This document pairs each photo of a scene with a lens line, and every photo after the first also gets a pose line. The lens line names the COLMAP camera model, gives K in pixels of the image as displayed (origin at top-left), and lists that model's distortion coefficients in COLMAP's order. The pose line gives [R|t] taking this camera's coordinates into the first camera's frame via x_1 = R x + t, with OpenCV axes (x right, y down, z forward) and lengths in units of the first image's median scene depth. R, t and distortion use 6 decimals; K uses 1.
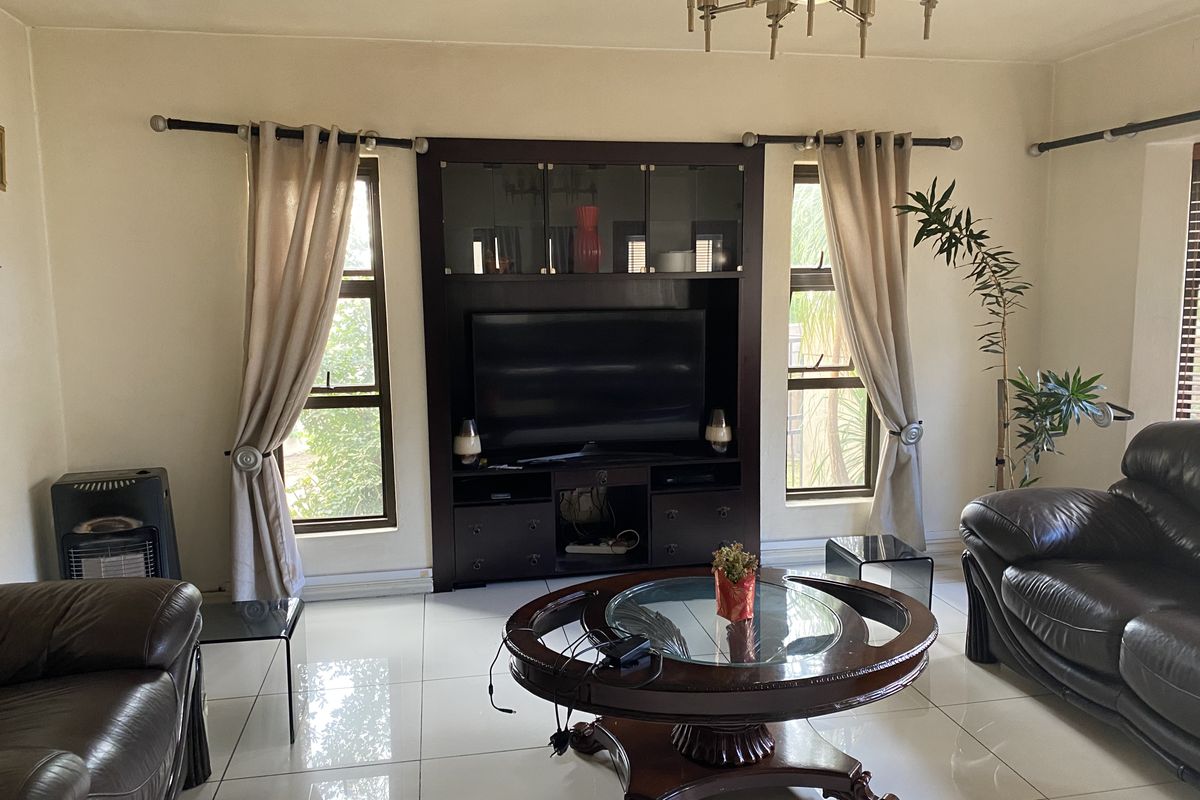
lens RADIAL K [[872.4, 0, 596.4], [0, 872.4, 393.9], [0, 0, 1]] dist [0.169258, -0.256788]
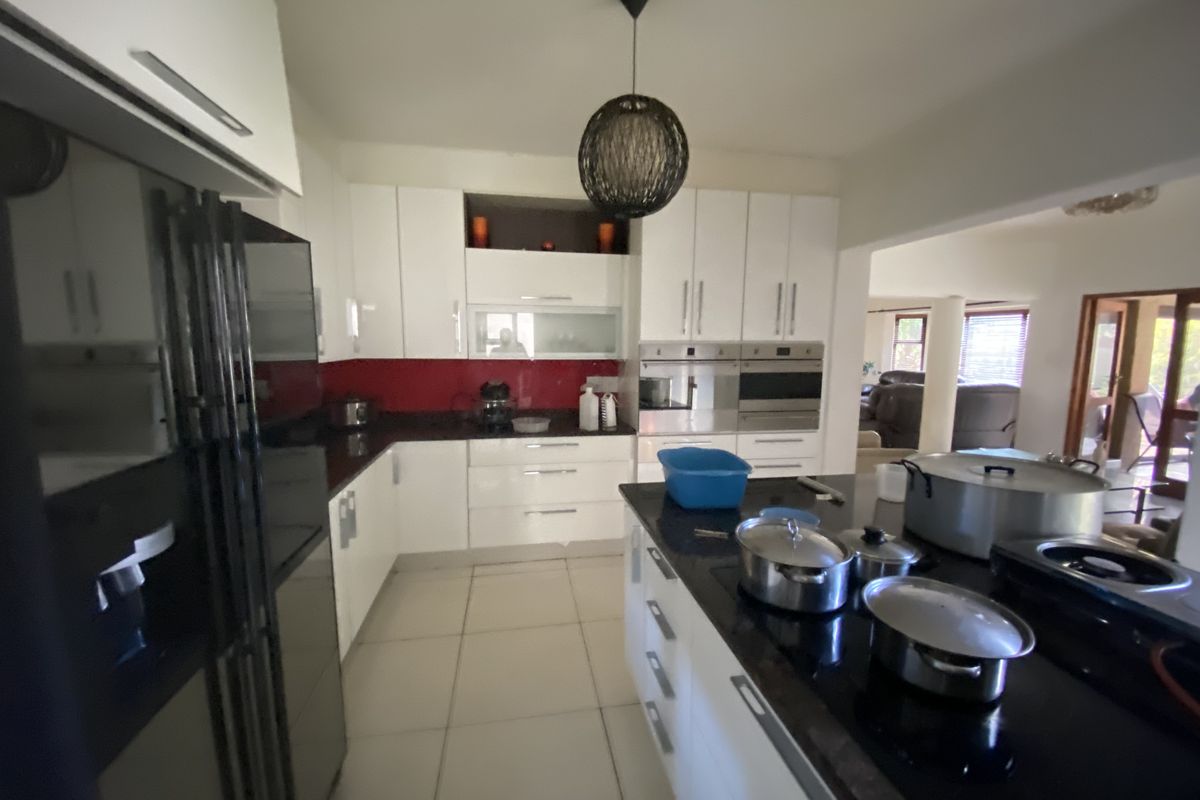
lens RADIAL K [[489.2, 0, 600.0], [0, 489.2, 400.0], [0, 0, 1]] dist [-0.000039, -0.000200]
pose [[0.999905, 0.013449, -0.003119, -0.830698], [-0.013450, 0.999909, -0.000457, 0.187109], [0.003113, 0.000499, 0.999995, -1.502278]]
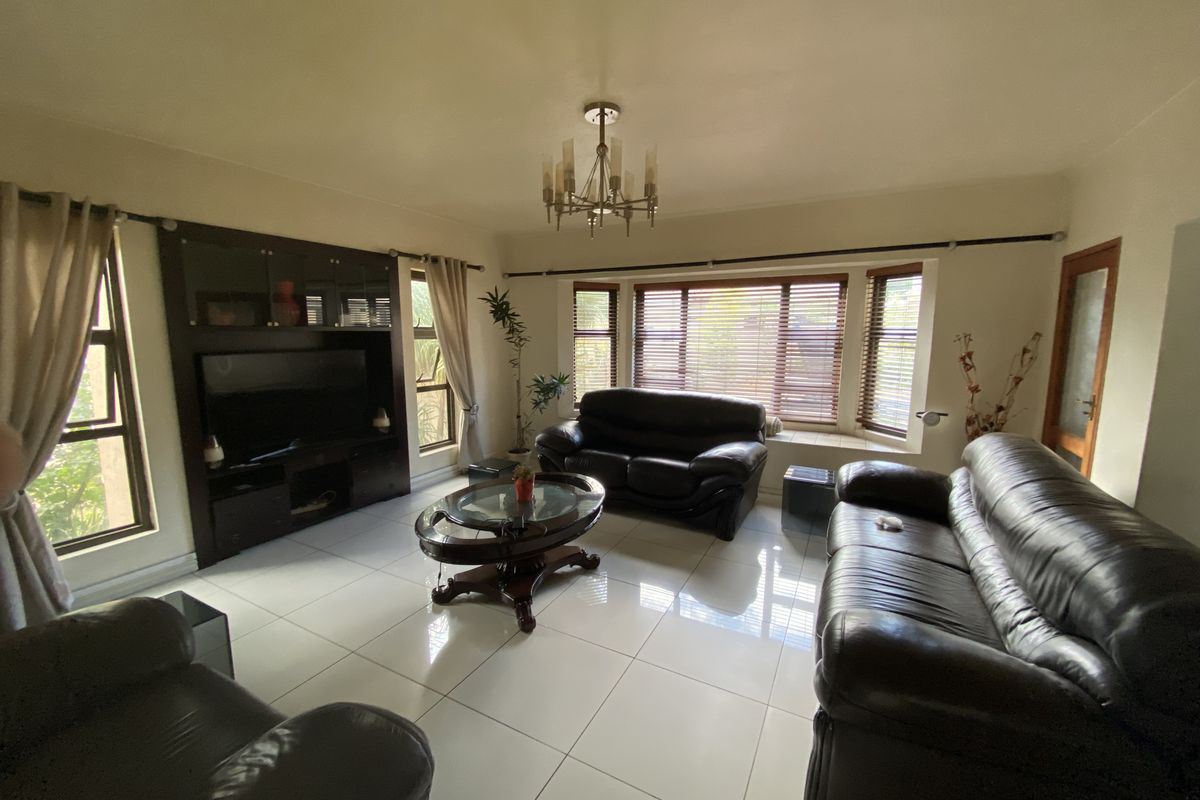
lens RADIAL K [[489.2, 0, 600.0], [0, 489.2, 400.0], [0, 0, 1]] dist [-0.000039, -0.000200]
pose [[0.625488, -0.095253, 0.774398, -0.346409], [0.083269, 0.995001, 0.055131, -0.015445], [-0.775778, 0.030000, 0.630293, 0.075268]]
